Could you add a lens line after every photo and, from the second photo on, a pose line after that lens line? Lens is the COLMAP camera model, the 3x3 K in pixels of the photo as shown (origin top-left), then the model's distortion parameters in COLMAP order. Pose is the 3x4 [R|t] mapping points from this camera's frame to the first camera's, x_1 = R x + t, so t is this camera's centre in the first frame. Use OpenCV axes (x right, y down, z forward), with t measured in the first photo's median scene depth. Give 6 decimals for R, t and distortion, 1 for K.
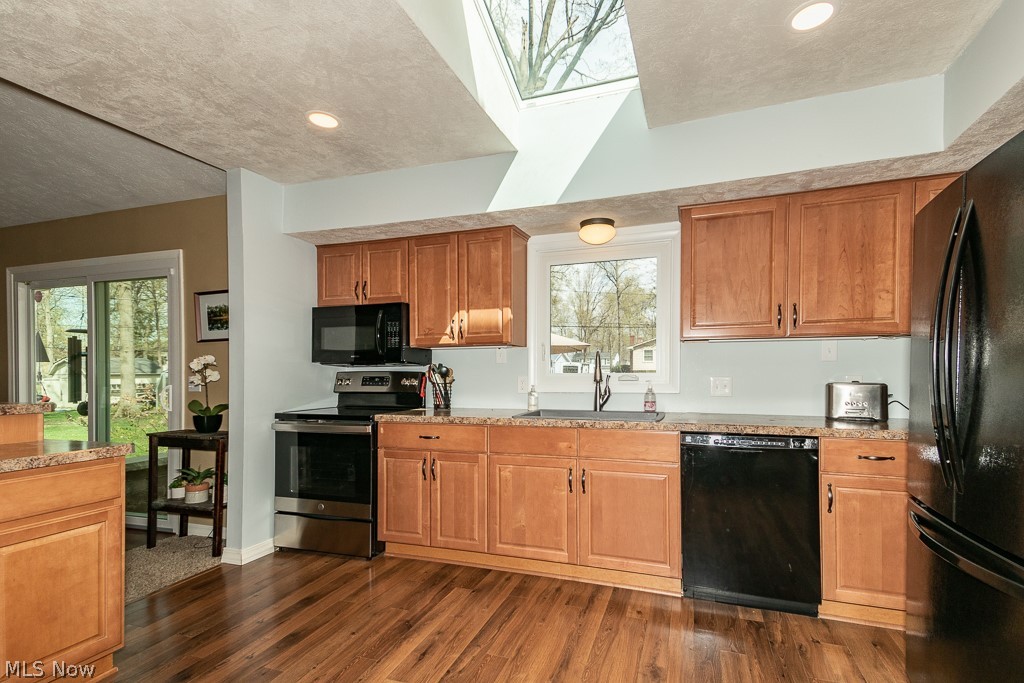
lens RADIAL K [[486.3, 0, 515.4], [0, 486.3, 366.9], [0, 0, 1]] dist [0.001623, 0.000079]
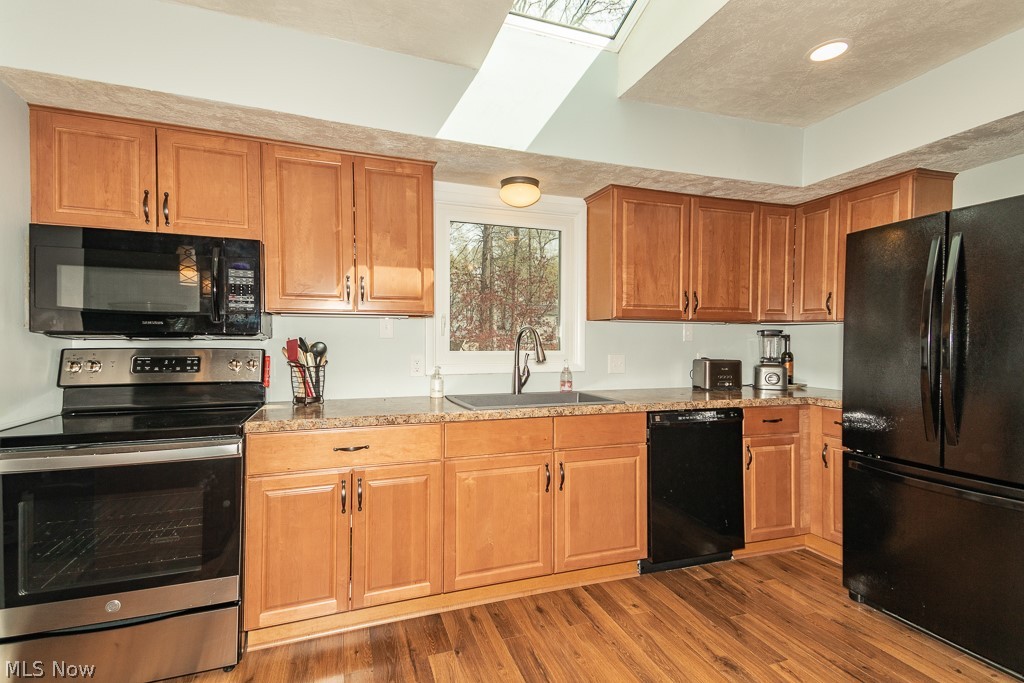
lens RADIAL K [[489.9, 0, 512.0], [0, 489.9, 341.5], [0, 0, 1]] dist [0.024484, 0.000250]
pose [[0.769109, 0.006684, 0.639082, -0.423495], [-0.015727, 0.999840, 0.008469, -0.013174], [-0.638924, -0.016564, 0.769092, 0.320317]]
